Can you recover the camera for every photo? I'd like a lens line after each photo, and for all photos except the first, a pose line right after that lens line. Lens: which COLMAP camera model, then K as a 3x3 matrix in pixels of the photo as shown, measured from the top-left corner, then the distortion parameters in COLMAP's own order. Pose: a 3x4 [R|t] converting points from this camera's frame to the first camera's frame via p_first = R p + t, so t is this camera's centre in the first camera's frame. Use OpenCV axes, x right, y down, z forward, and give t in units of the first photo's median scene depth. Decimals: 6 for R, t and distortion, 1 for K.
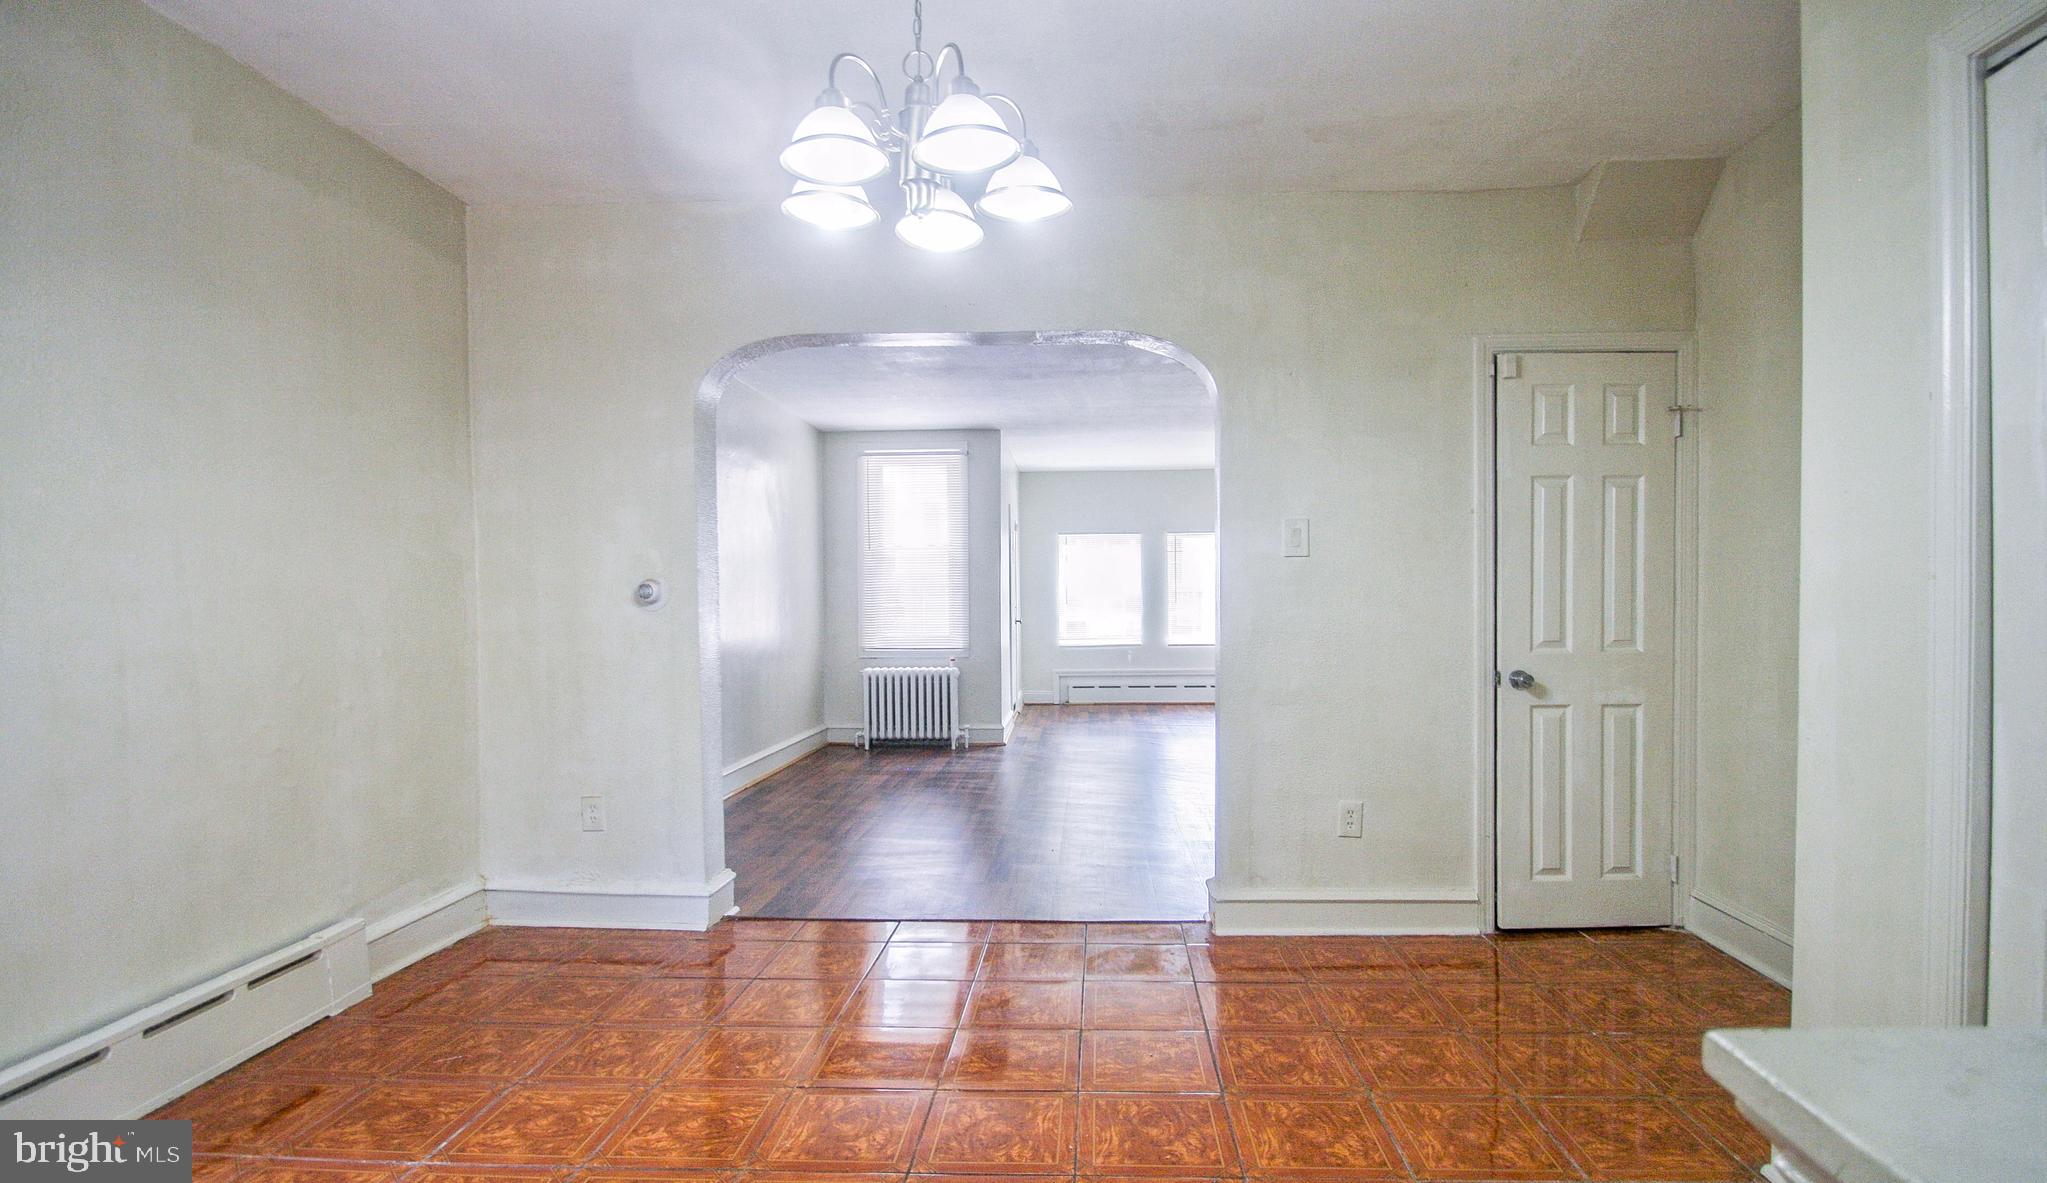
lens RADIAL K [[975.0, 0, 1060.6], [0, 975.0, 624.7], [0, 0, 1]] dist [-0.001413, -0.000484]
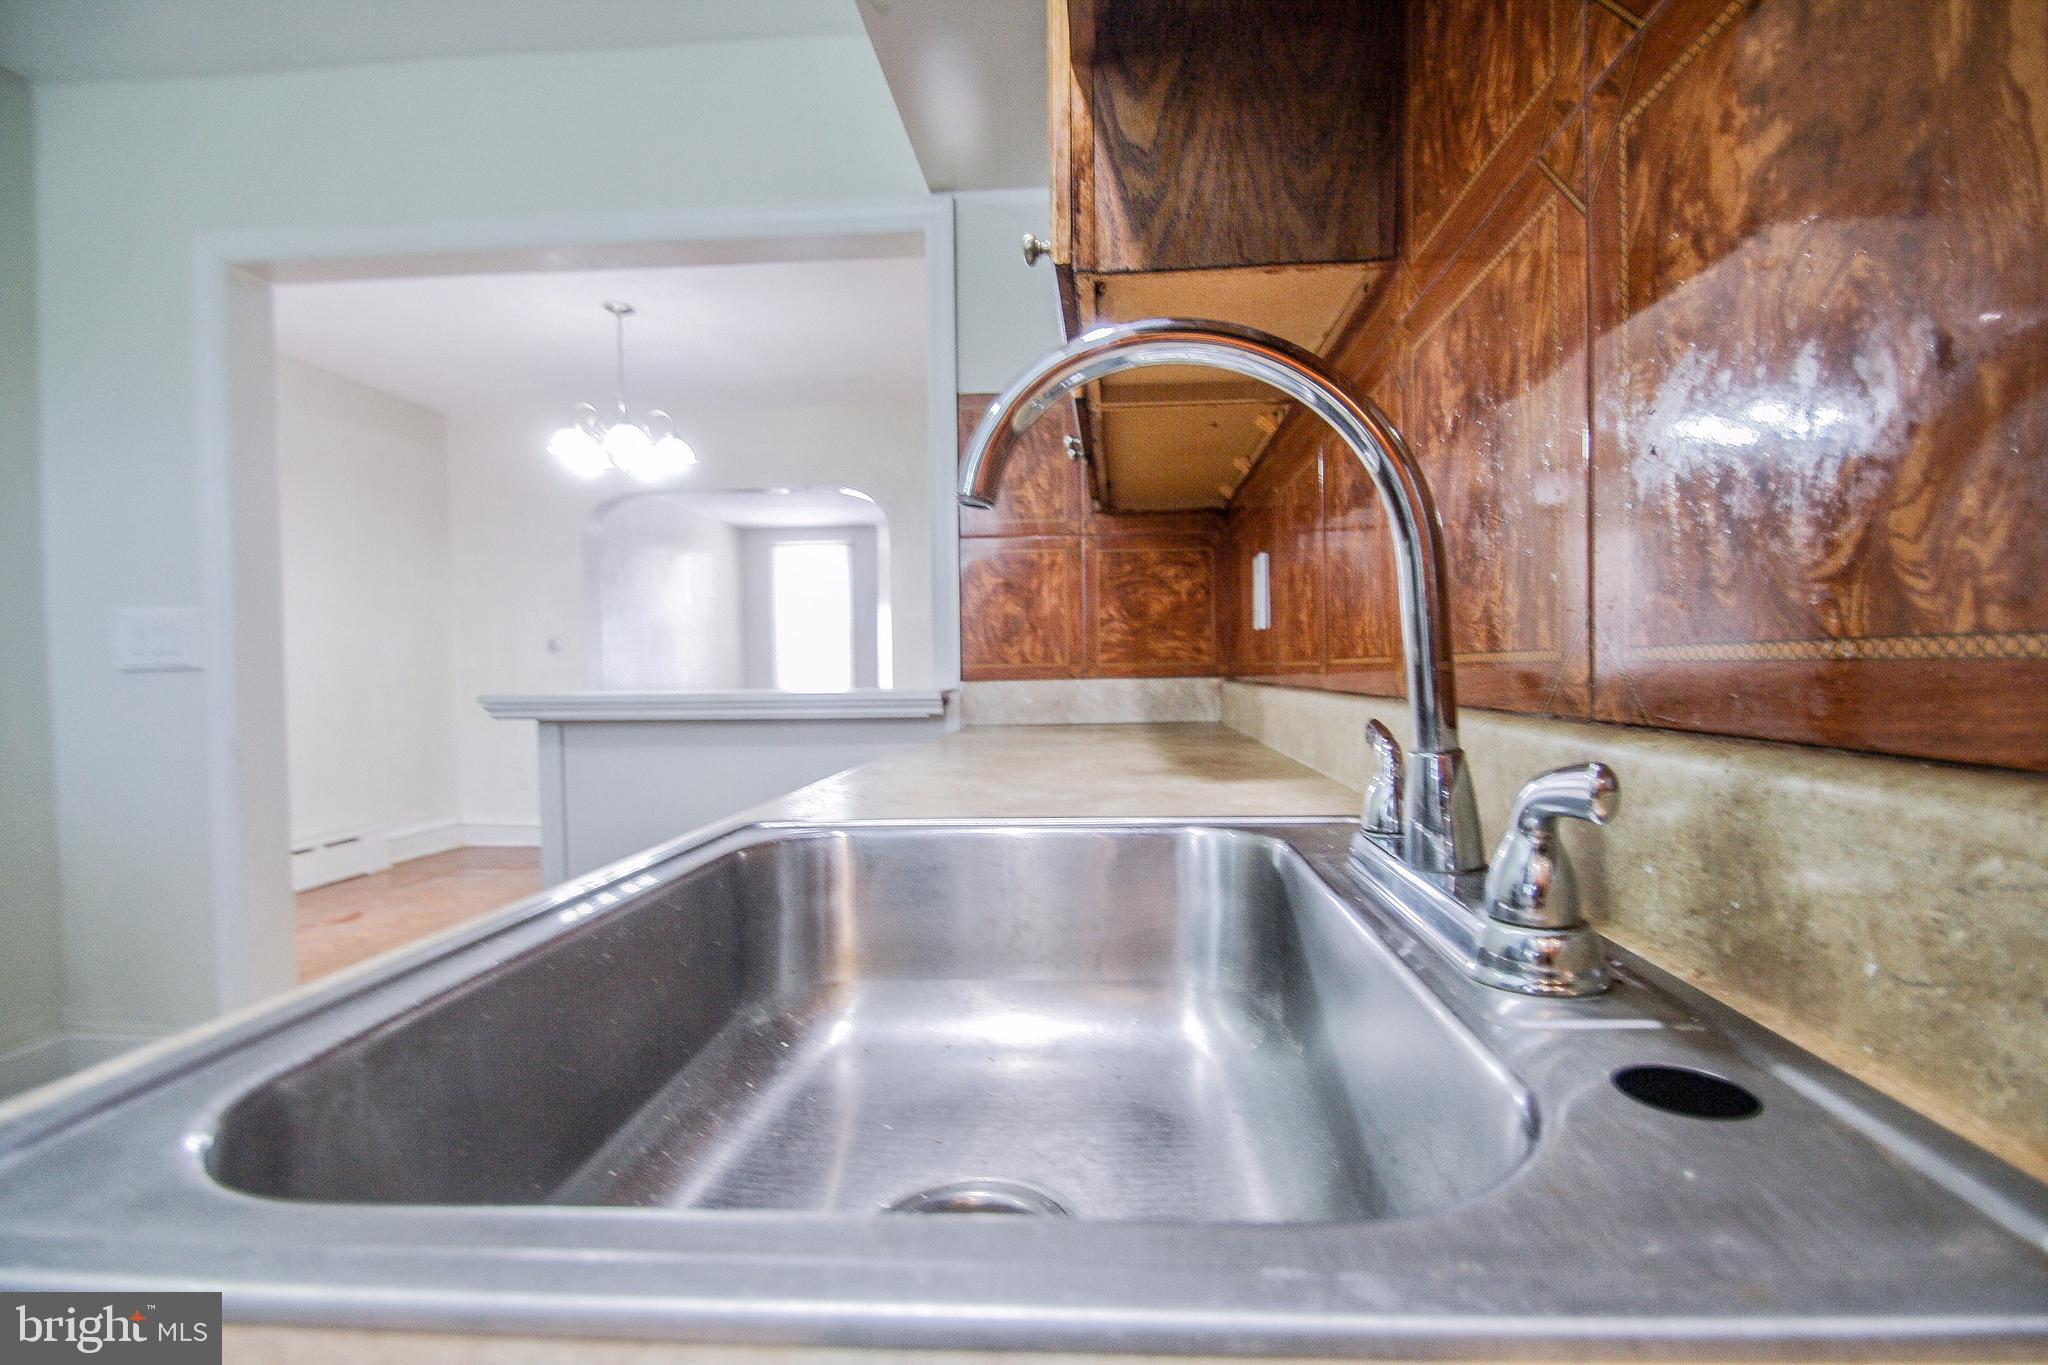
lens RADIAL K [[951.0, 0, 1061.5], [0, 951.0, 687.4], [0, 0, 1]] dist [0.000895, -0.009810]
pose [[0.999735, -0.006592, -0.022069, 0.211928], [0.006530, 0.999975, -0.002882, 0.022261], [0.022088, 0.002737, 0.999752, -0.270024]]
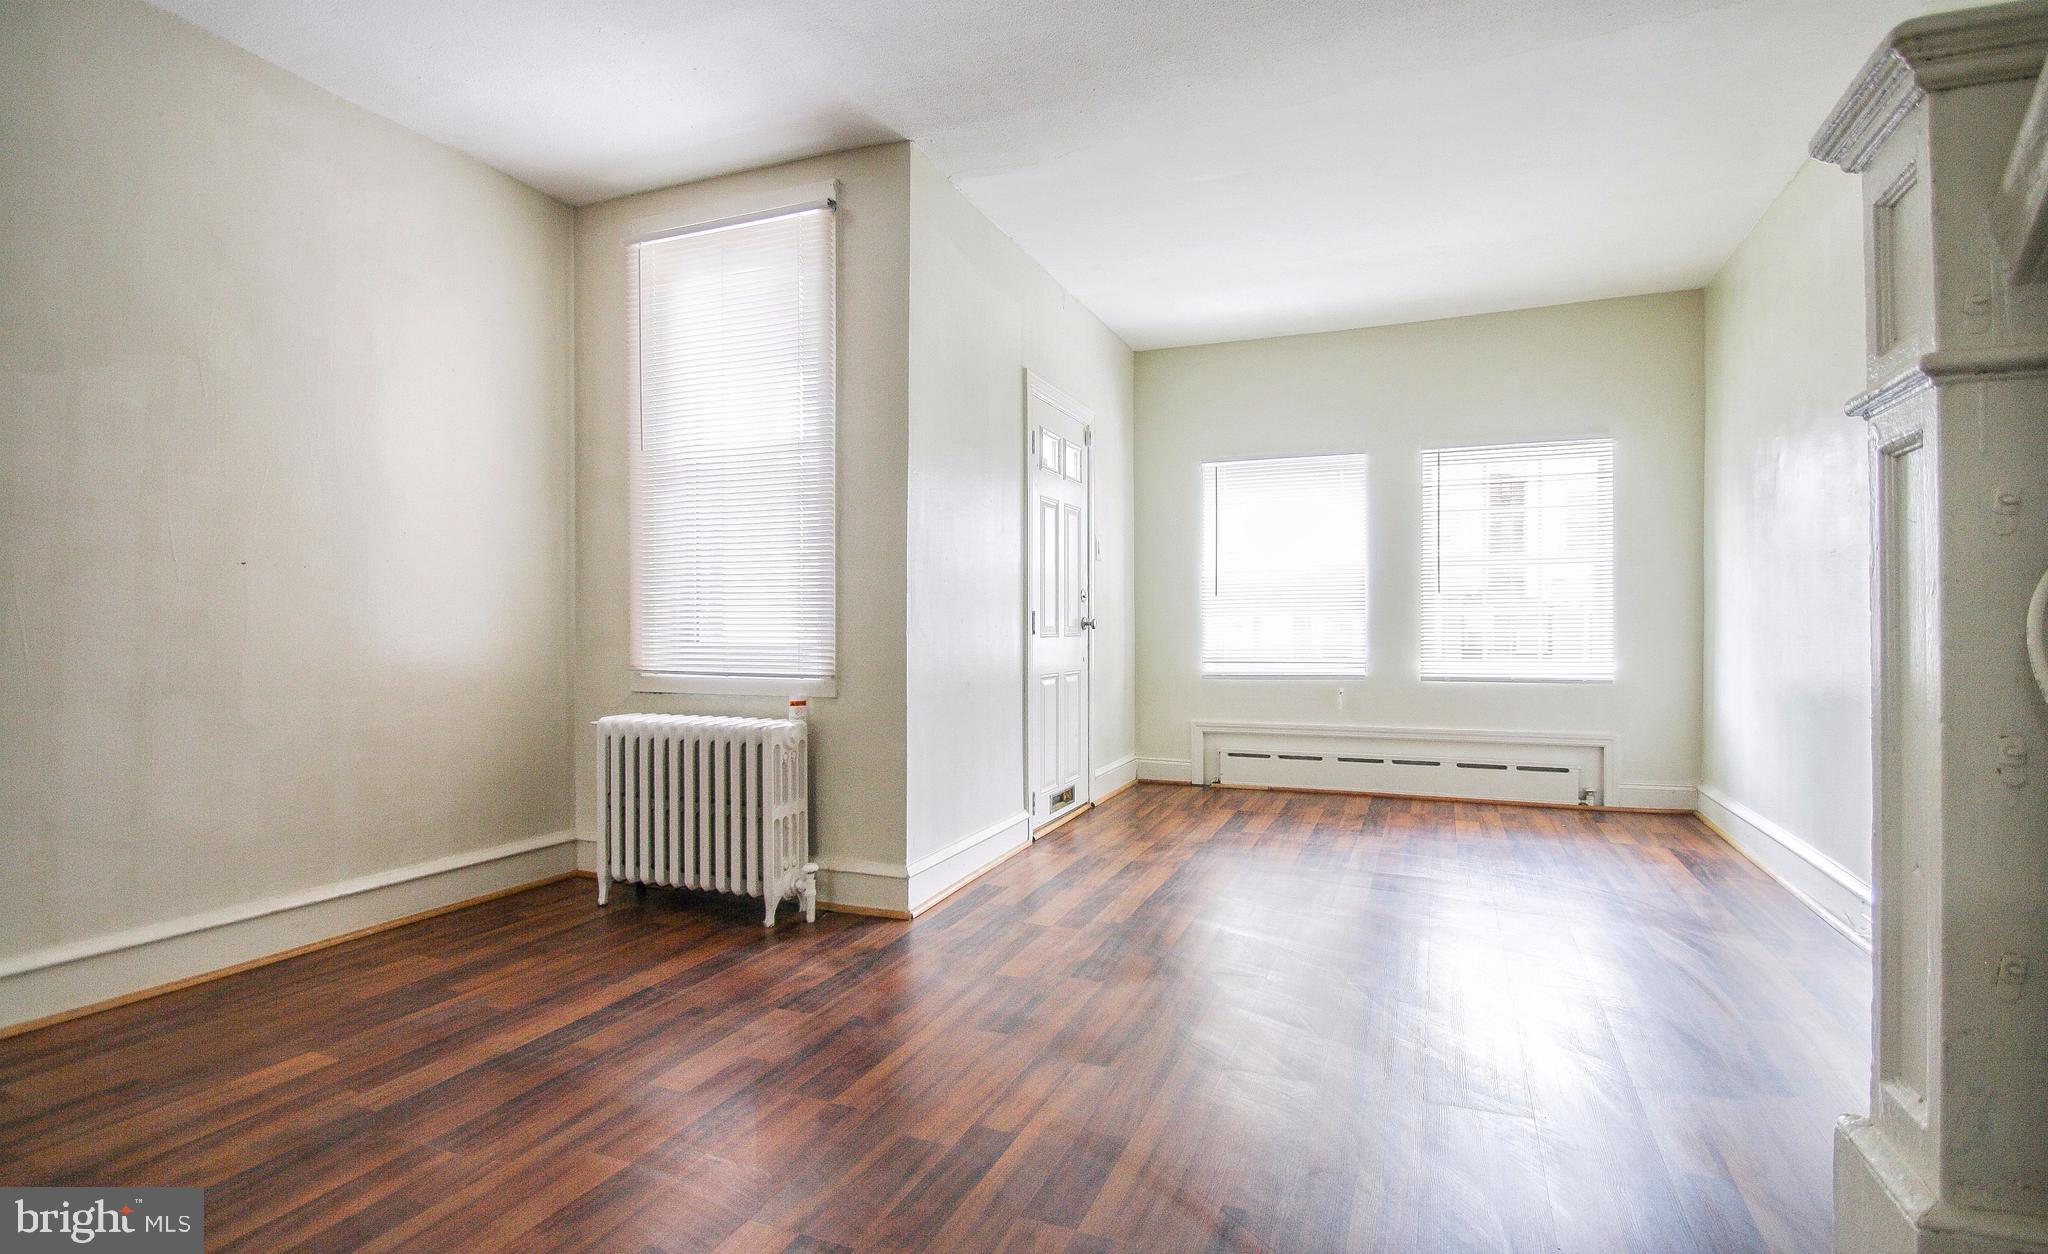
lens RADIAL K [[973.5, 0, 1060.5], [0, 973.5, 627.6], [0, 0, 1]] dist [0.001858, -0.017886]
pose [[0.943716, 0.008439, -0.330649, 0.135997], [-0.015316, 0.999717, -0.018199, 0.009705], [0.330401, 0.022239, 0.943578, 0.654252]]
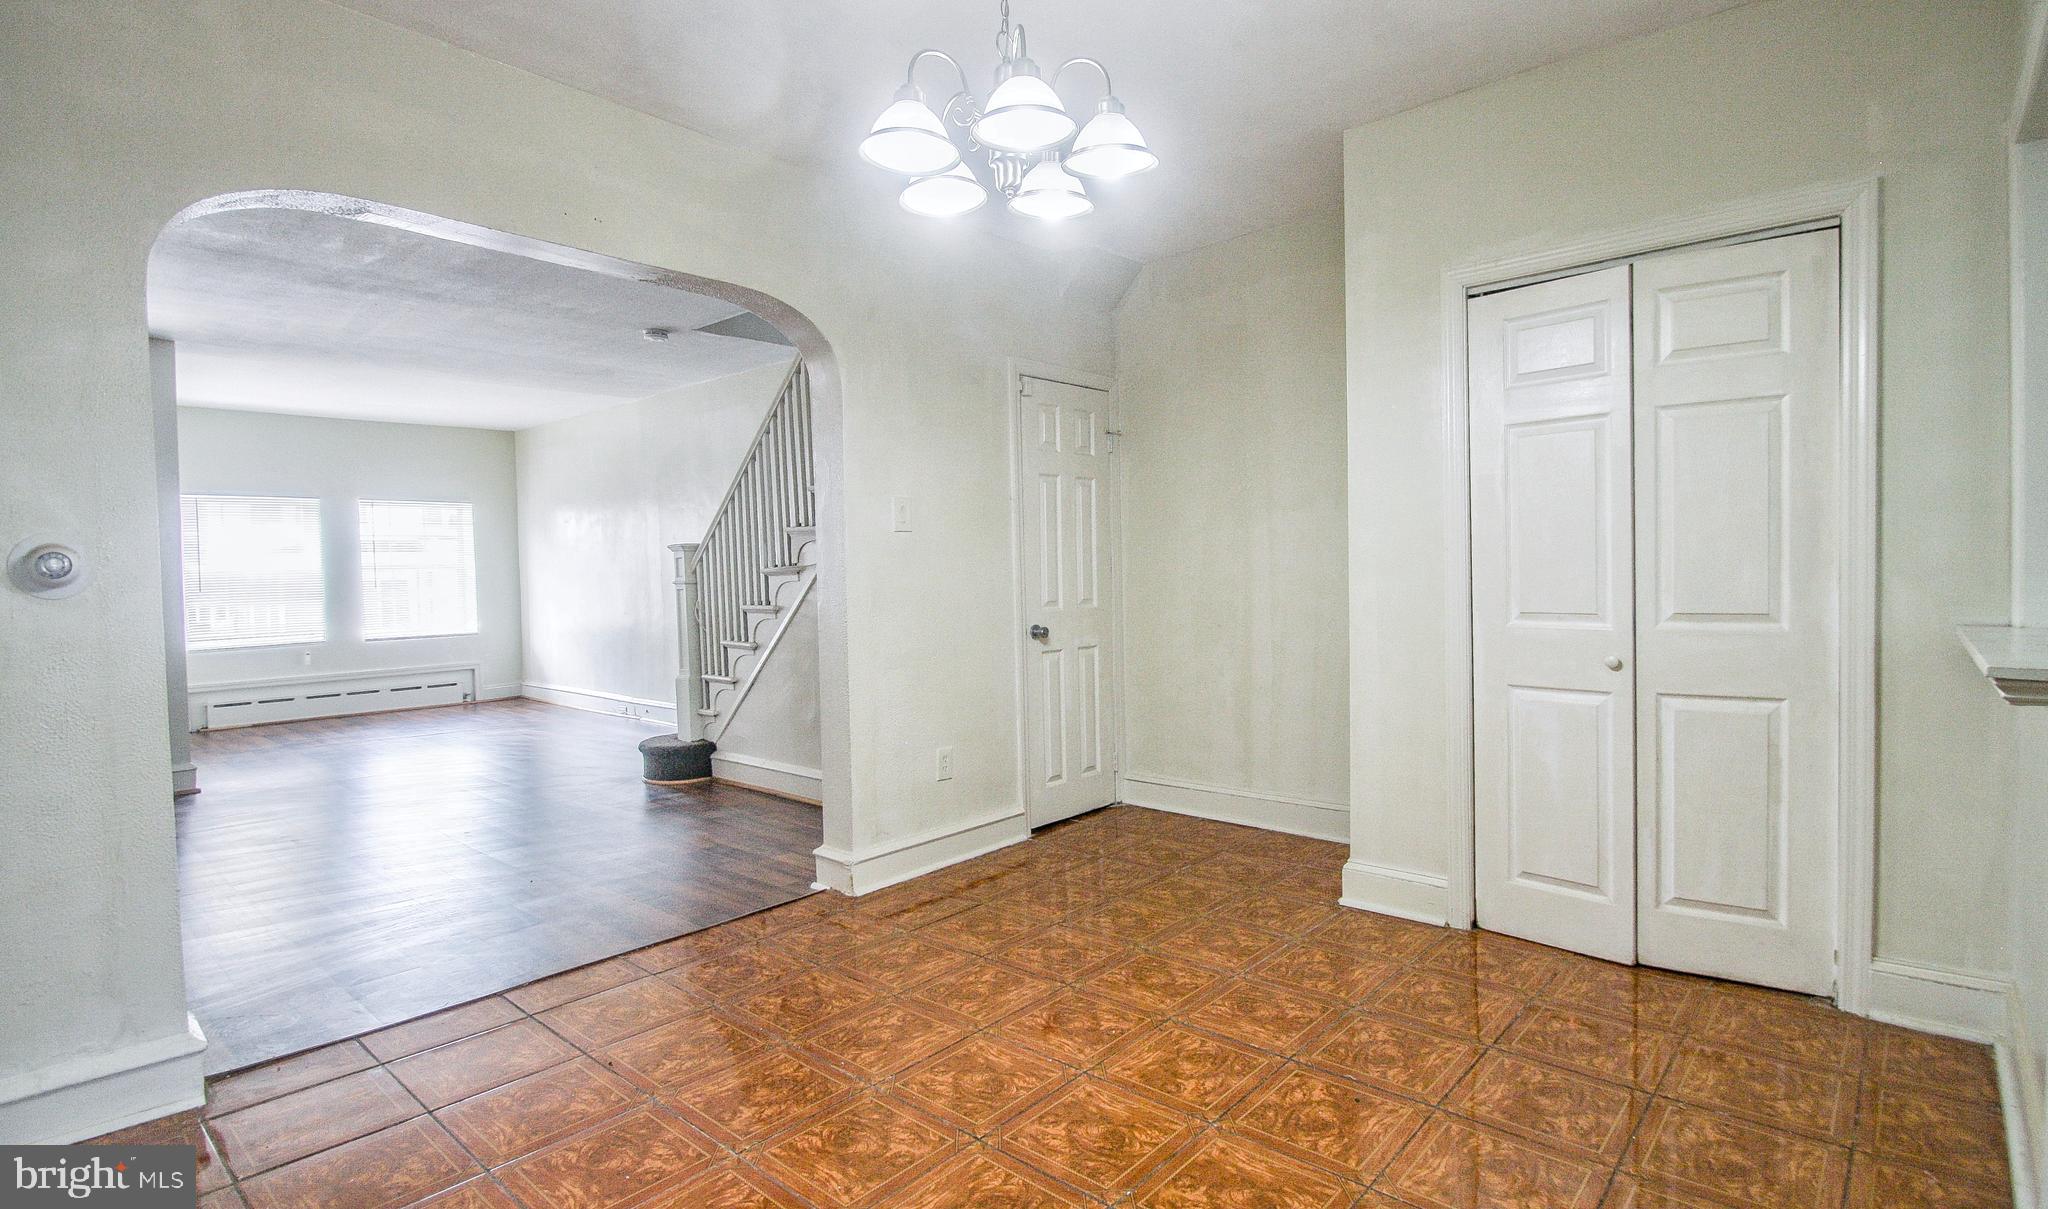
lens RADIAL K [[993.4, 0, 1051.2], [0, 993.4, 600.8], [0, 0, 1]] dist [0.000741, -0.000359]
pose [[0.629506, -0.030462, 0.776398, -0.226267], [0.036131, 0.999298, 0.009912, 0.001302], [-0.776155, 0.021812, 0.630164, 0.073872]]
